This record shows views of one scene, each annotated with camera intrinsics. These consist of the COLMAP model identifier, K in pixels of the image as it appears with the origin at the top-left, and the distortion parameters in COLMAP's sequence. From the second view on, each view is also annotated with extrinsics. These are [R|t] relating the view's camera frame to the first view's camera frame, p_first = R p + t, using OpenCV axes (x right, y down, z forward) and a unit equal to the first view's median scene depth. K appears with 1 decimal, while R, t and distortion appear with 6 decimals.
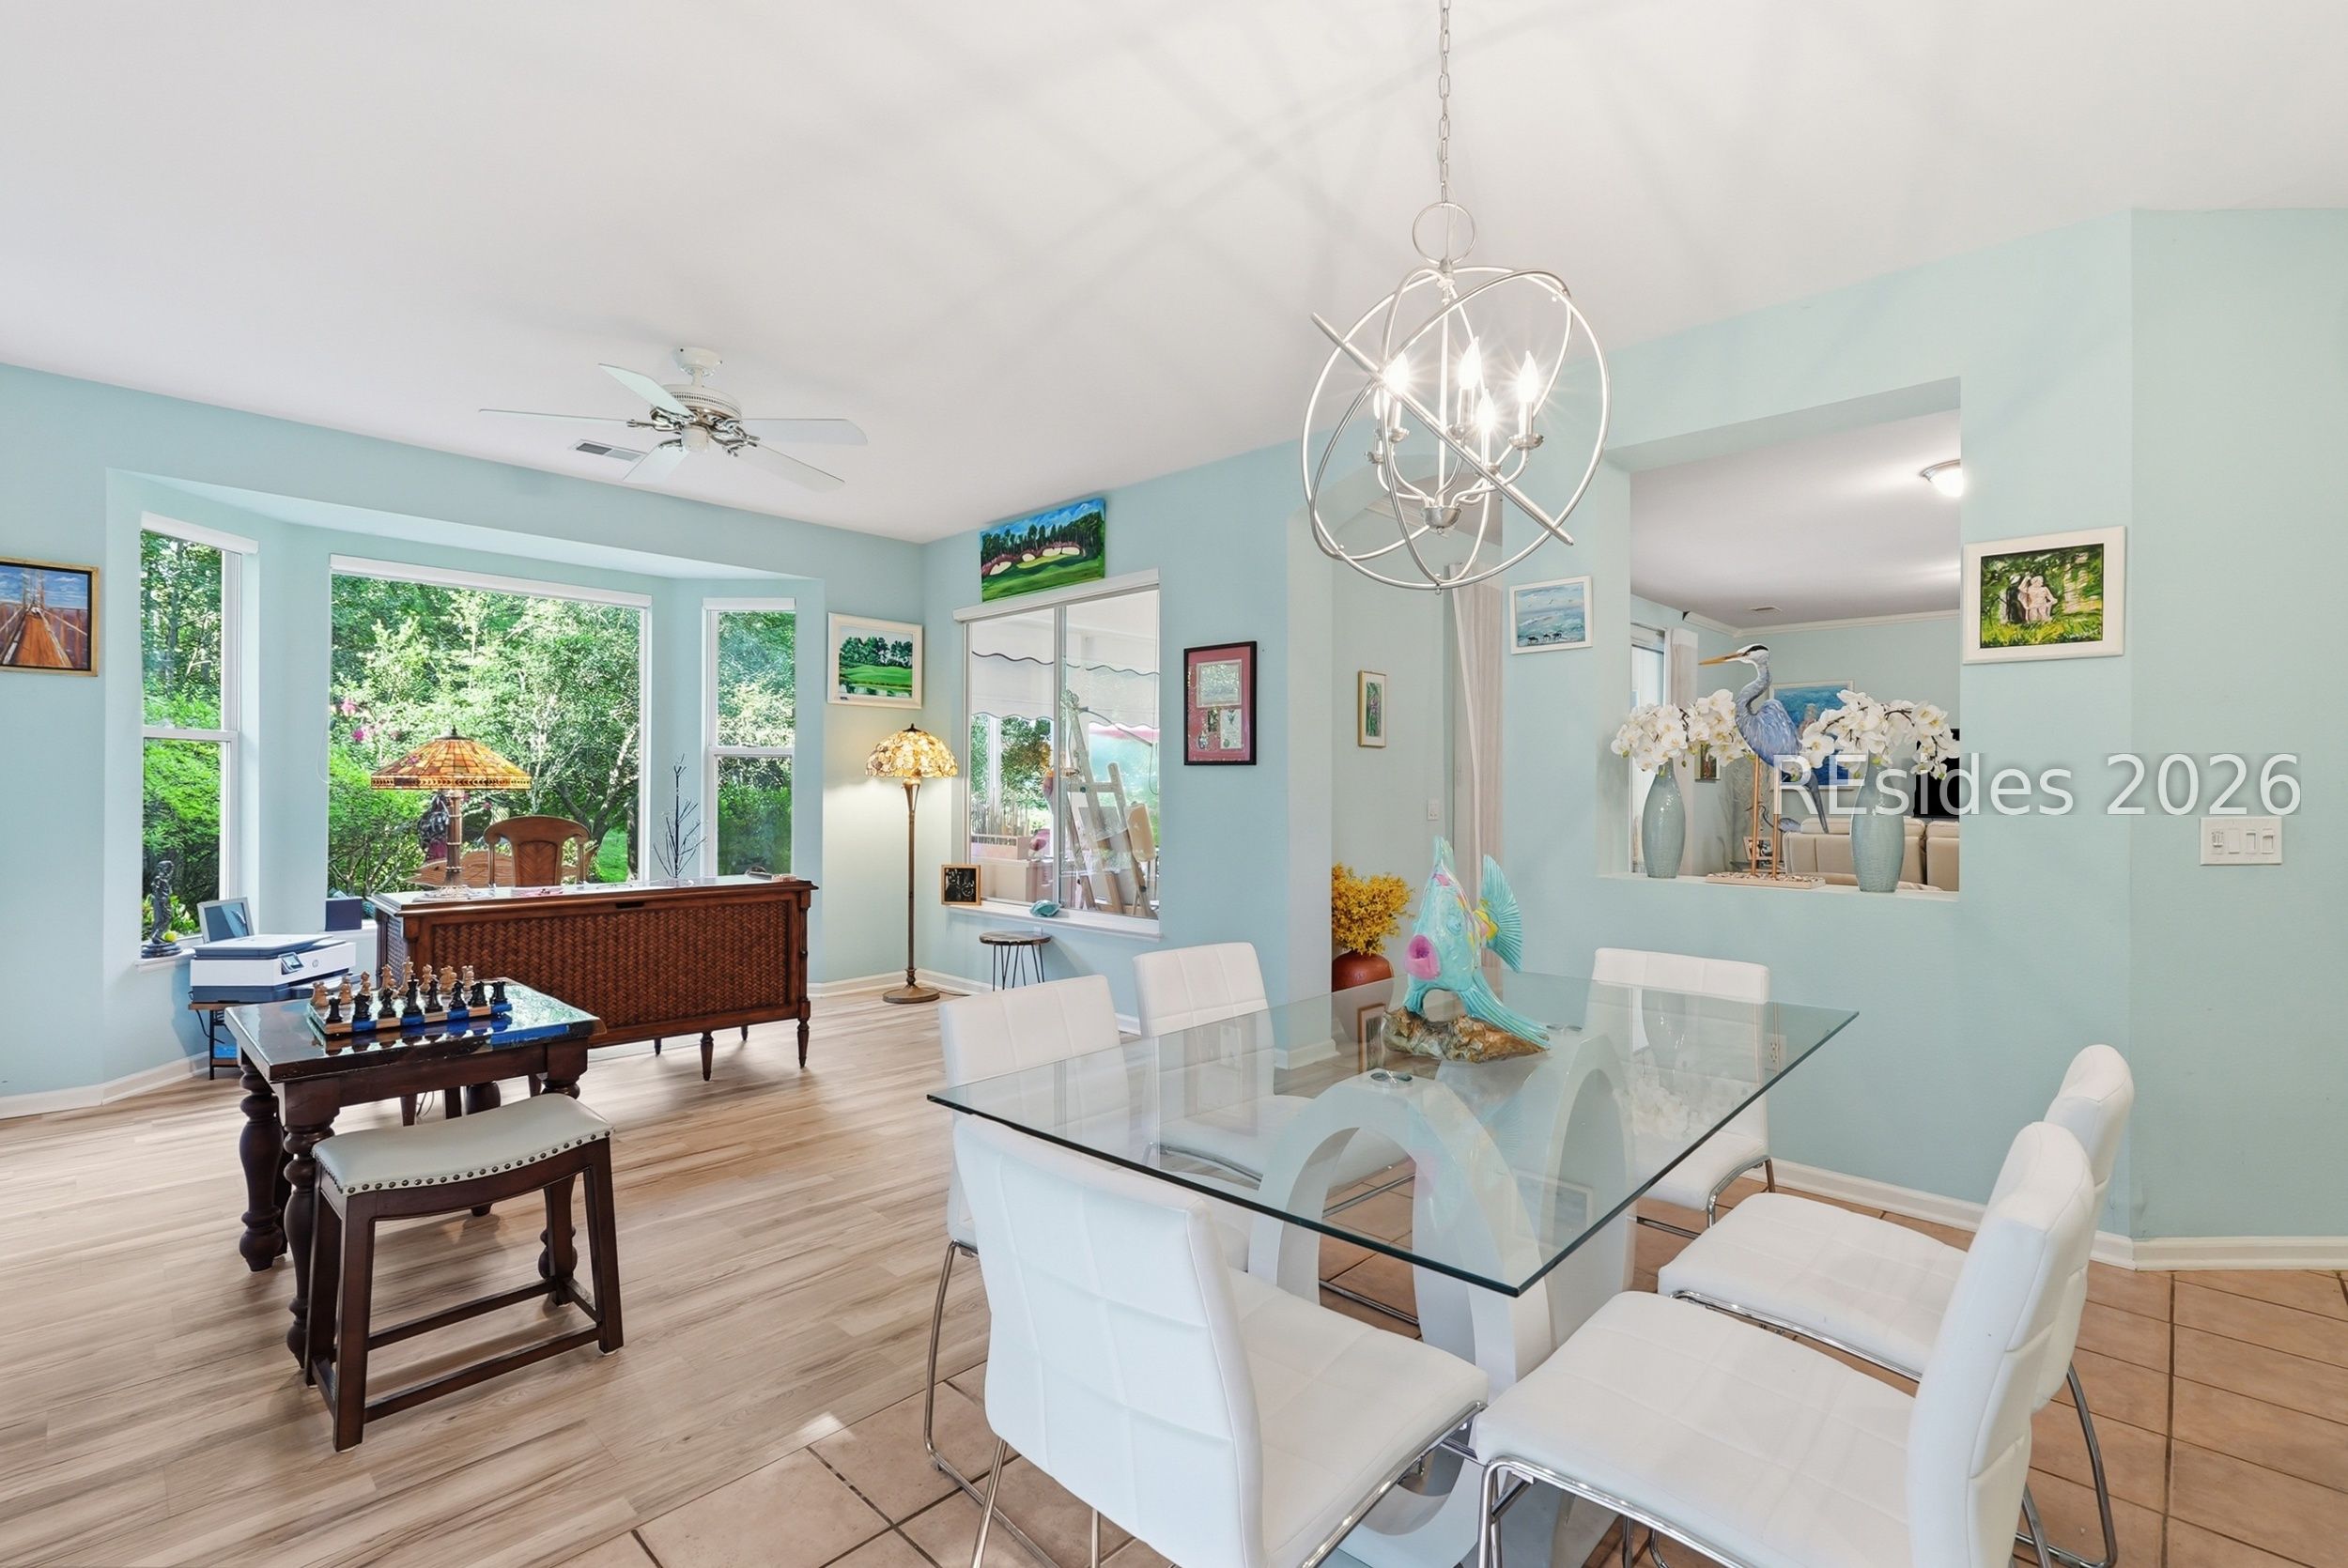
lens RADIAL K [[1051.6, 0, 1174.0], [0, 1051.6, 784.0], [0, 0, 1]] dist [-0.017078, 0.000841]
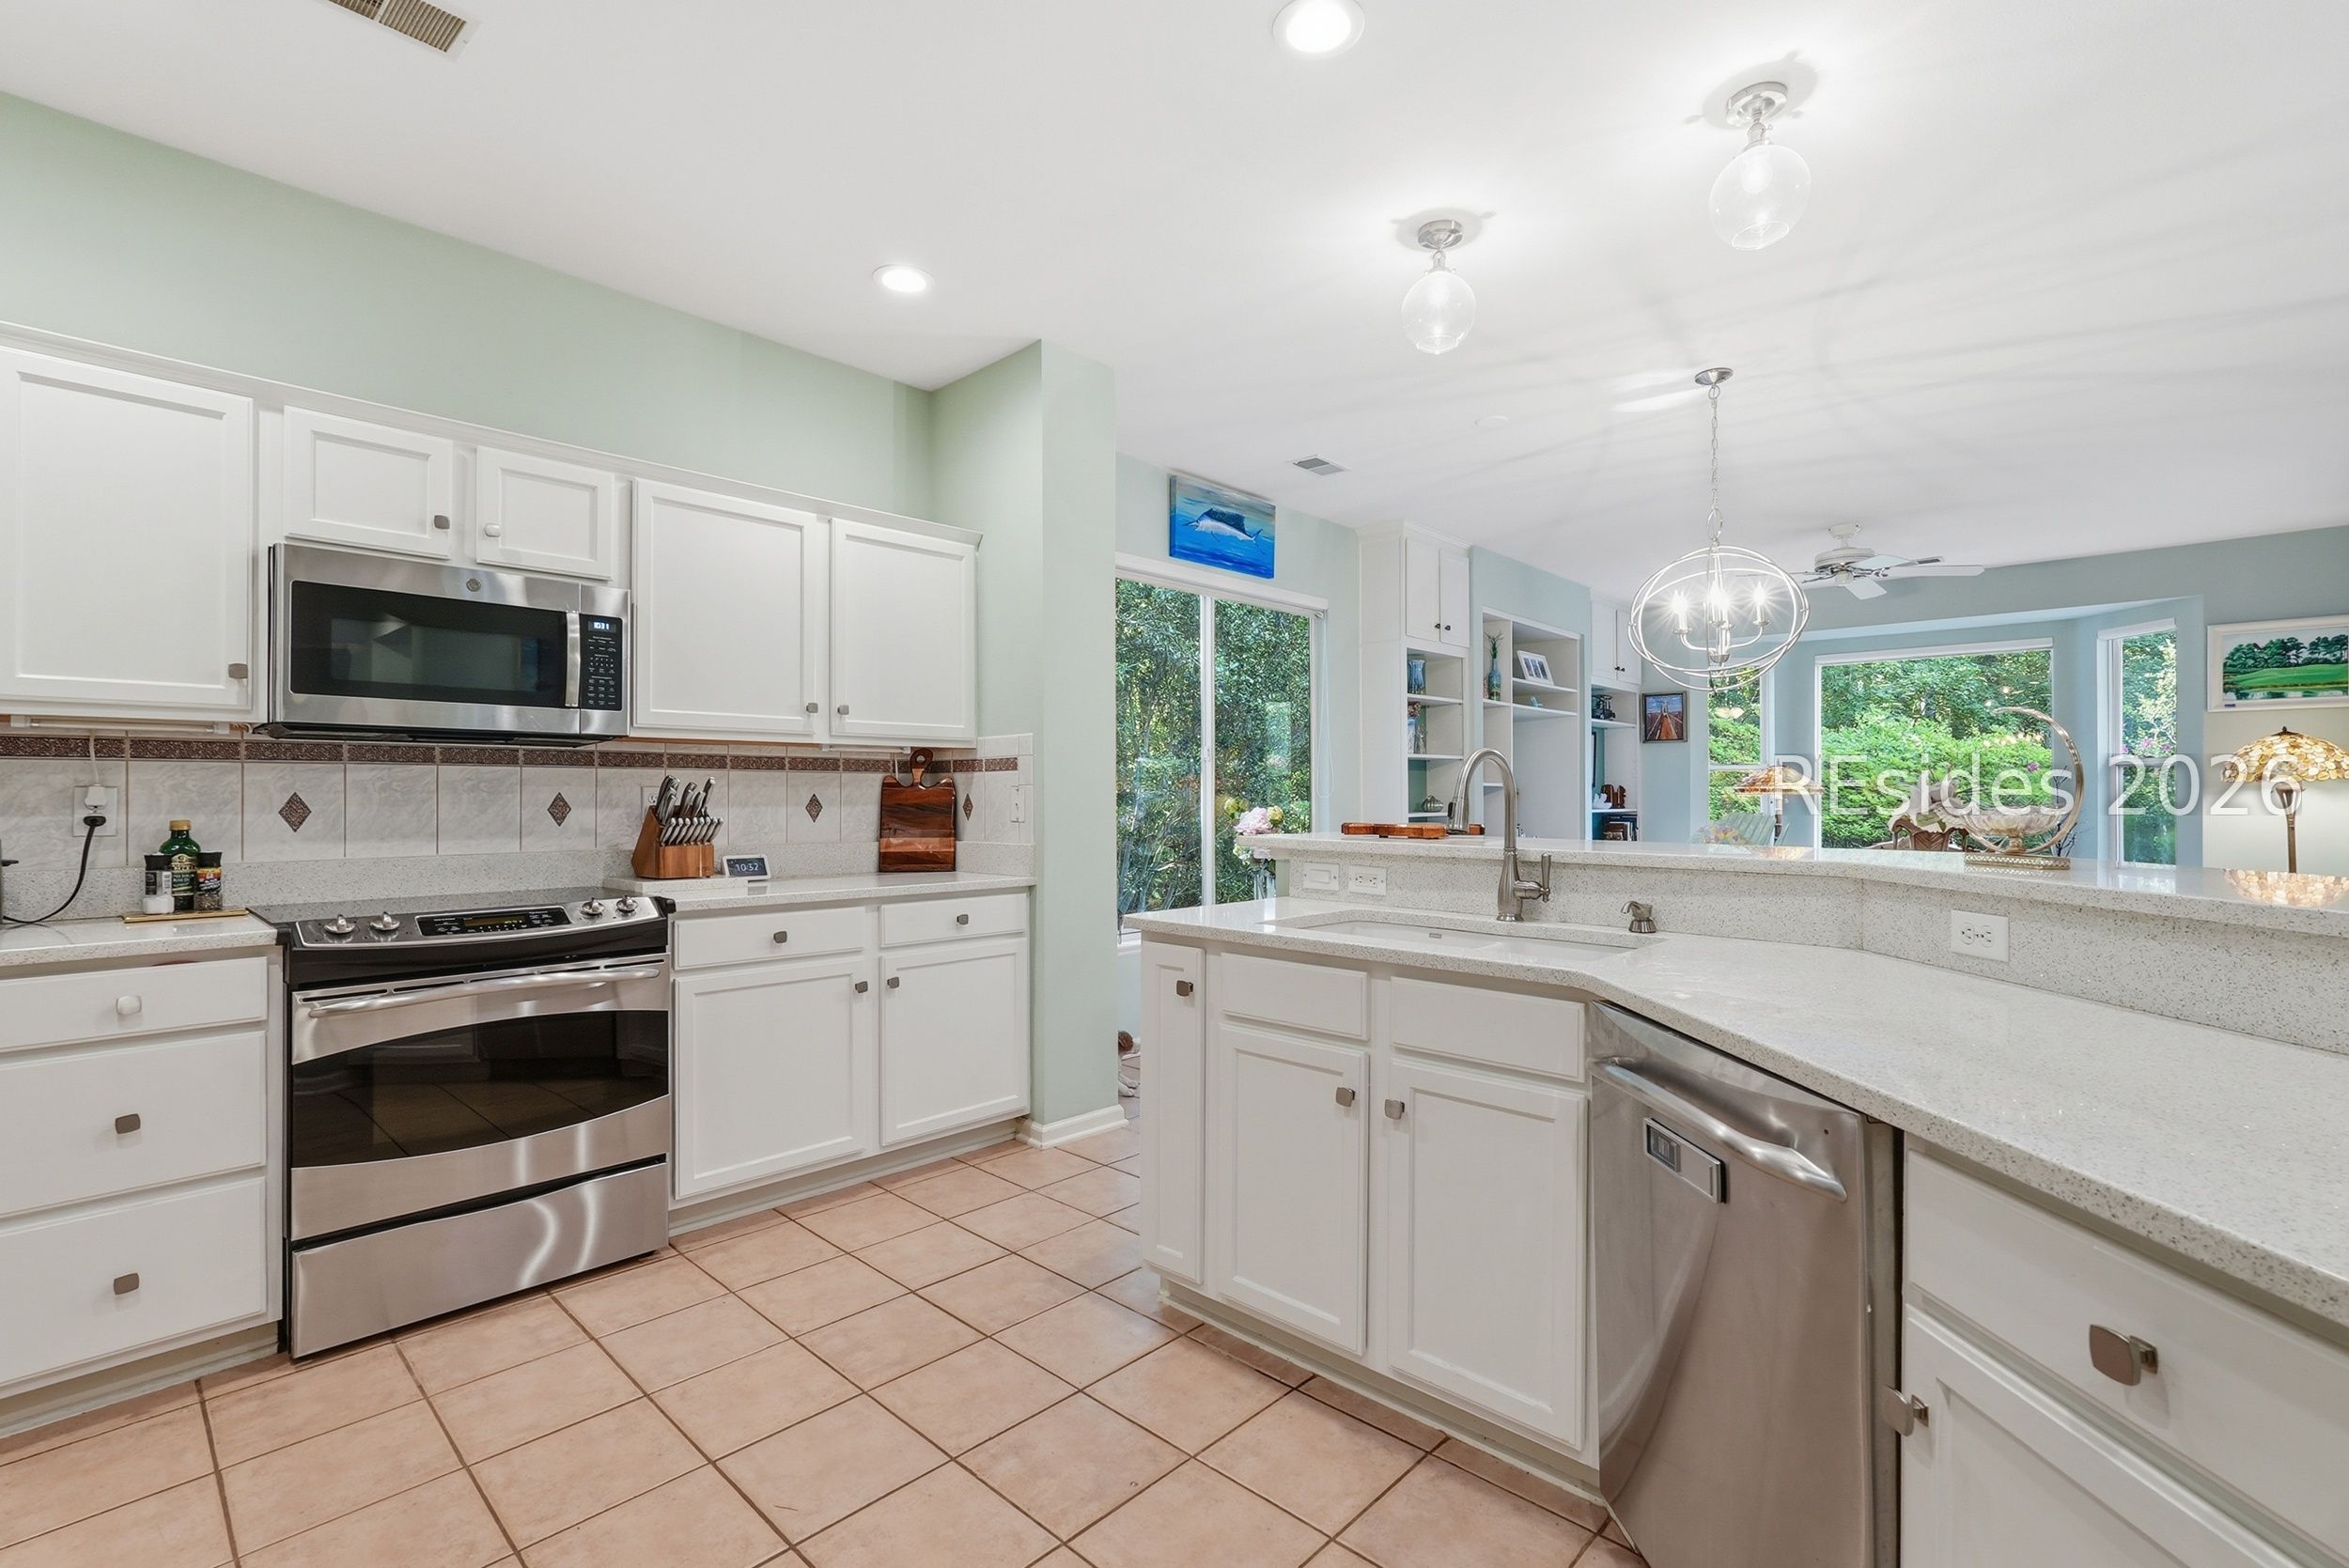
lens RADIAL K [[1050.9, 0, 1174.5], [0, 1050.9, 784.0], [0, 0, 1]] dist [-0.002273, -0.000005]
pose [[-0.001350, -0.015818, -0.999874, 0.748188], [0.002889, 0.999871, -0.015822, 0.008264], [0.999995, -0.002910, -0.001304, -0.028830]]
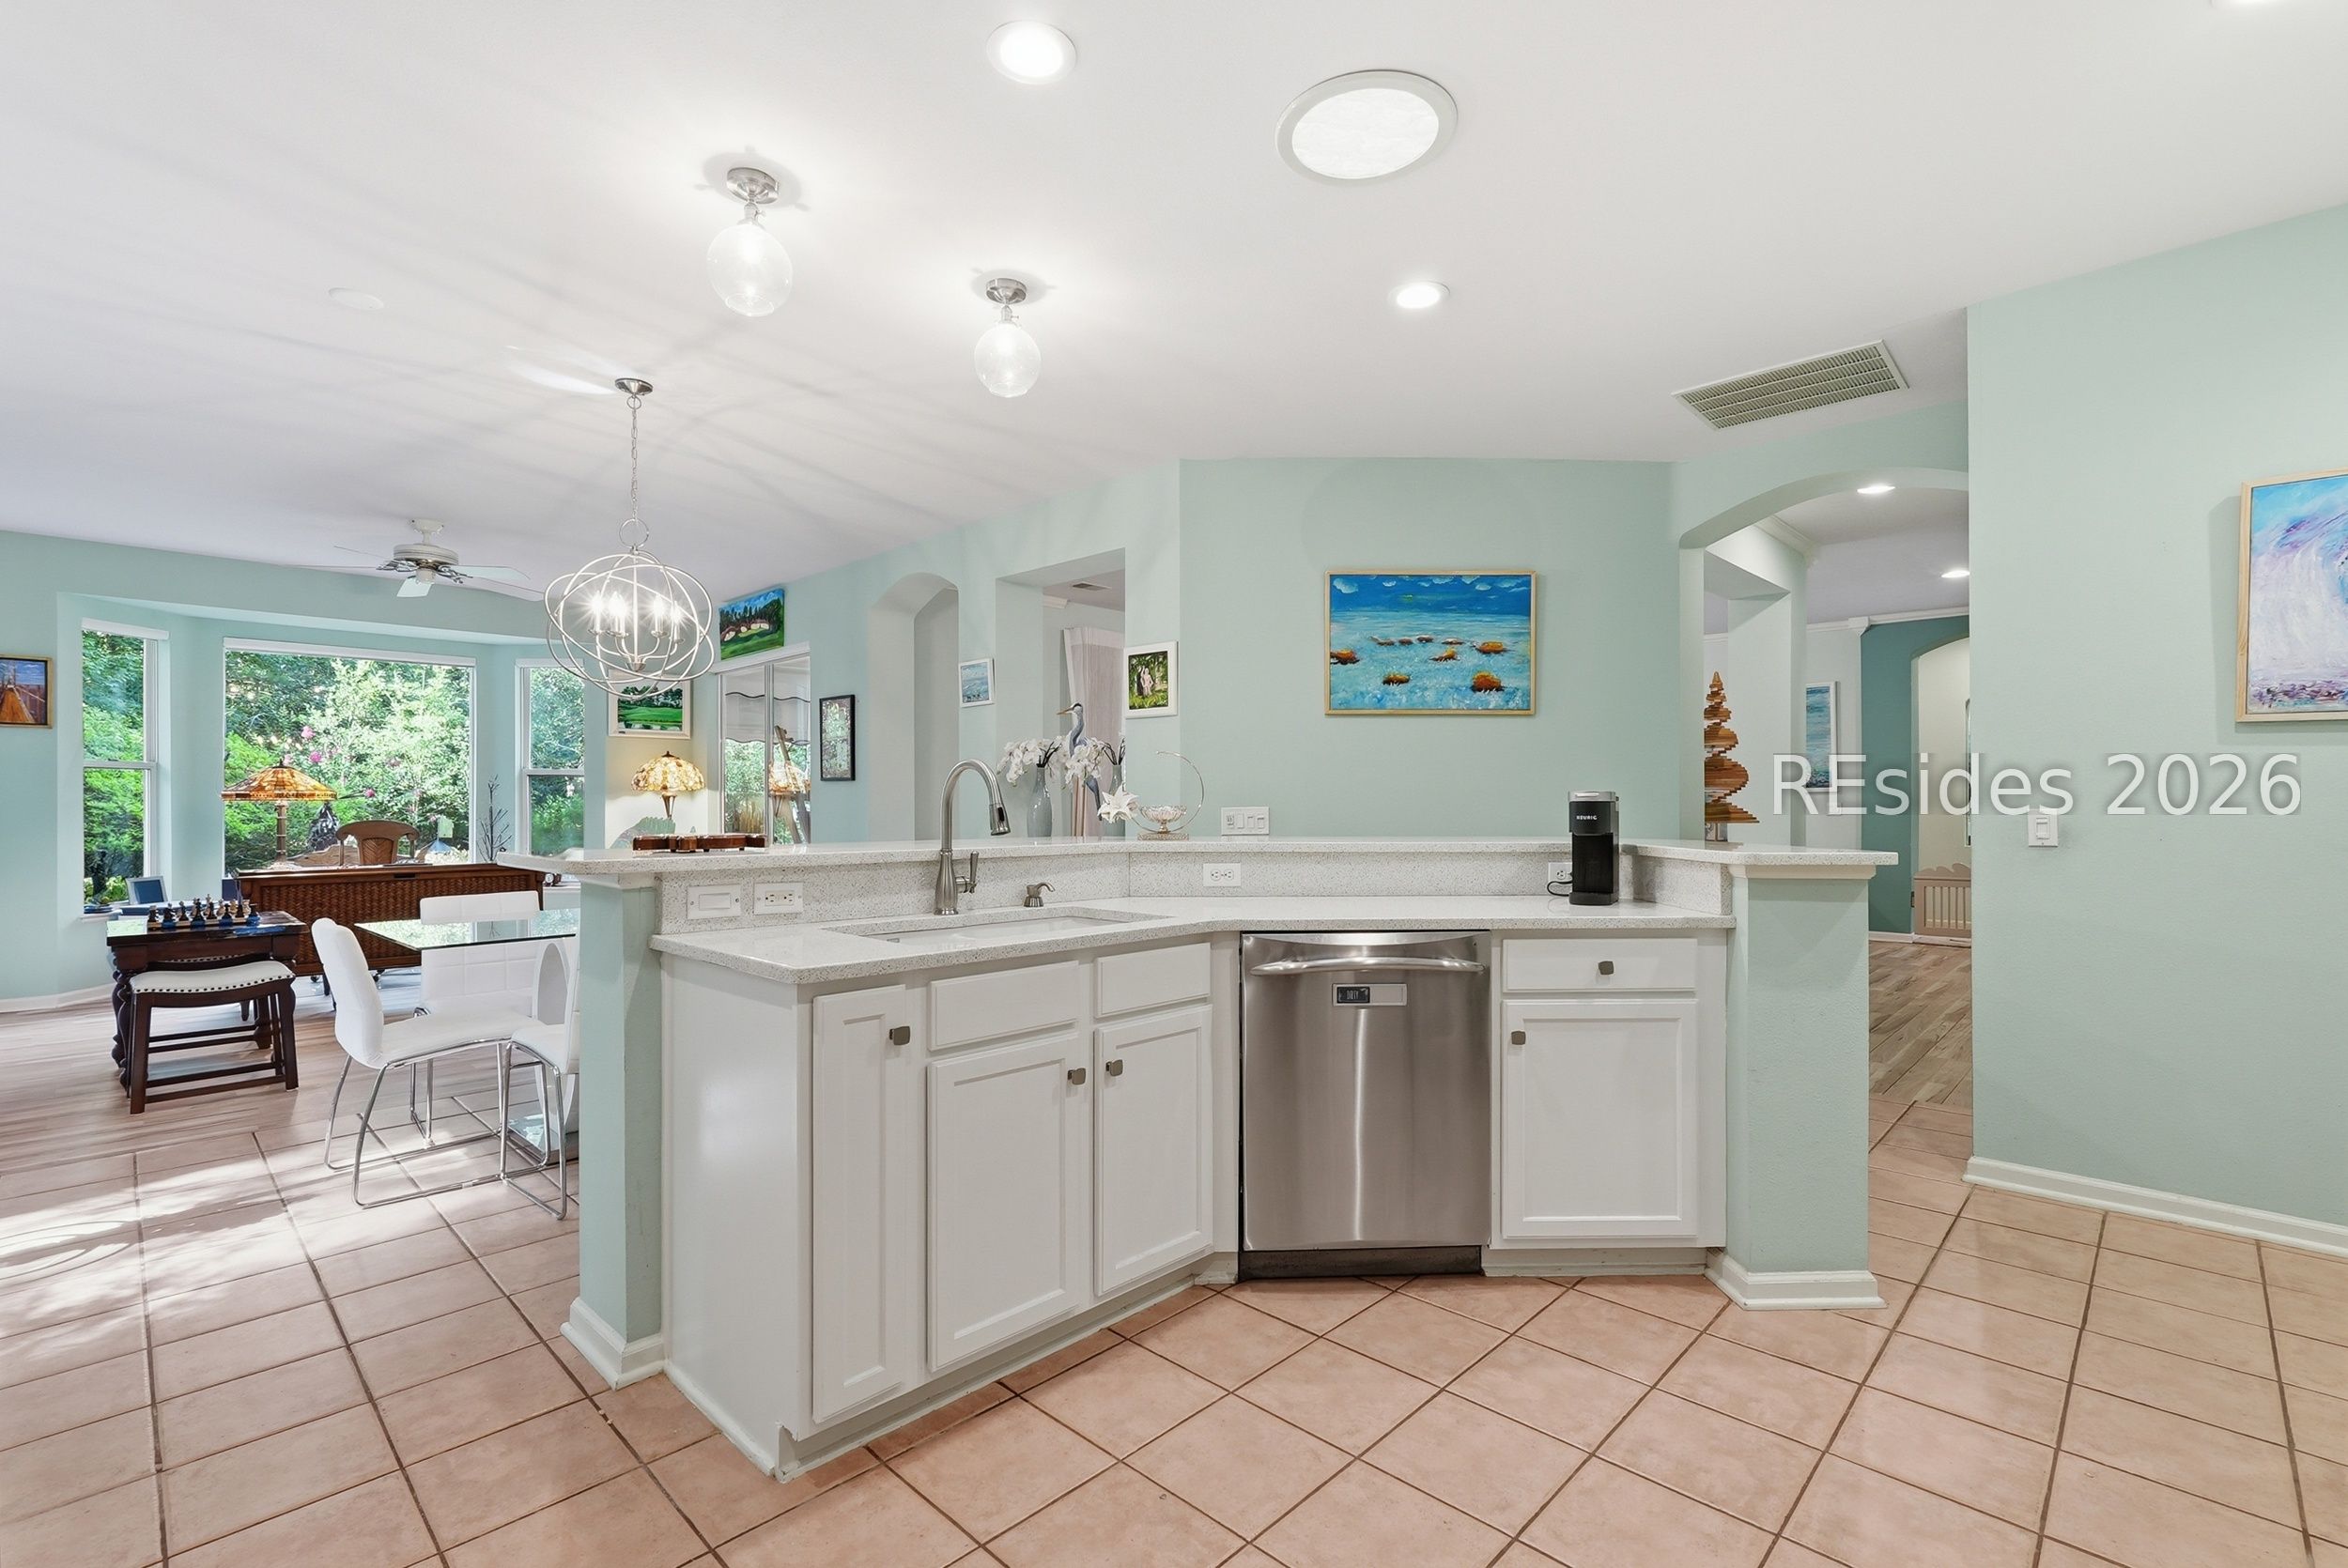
lens RADIAL K [[1049.2, 0, 1172.5], [0, 1049.2, 794.4], [0, 0, 1]] dist [-0.003906, -0.000919]
pose [[0.999835, -0.006743, -0.016883, 0.439118], [0.006723, 0.999977, -0.001222, 0.004828], [0.016891, 0.001108, 0.999857, -0.353512]]
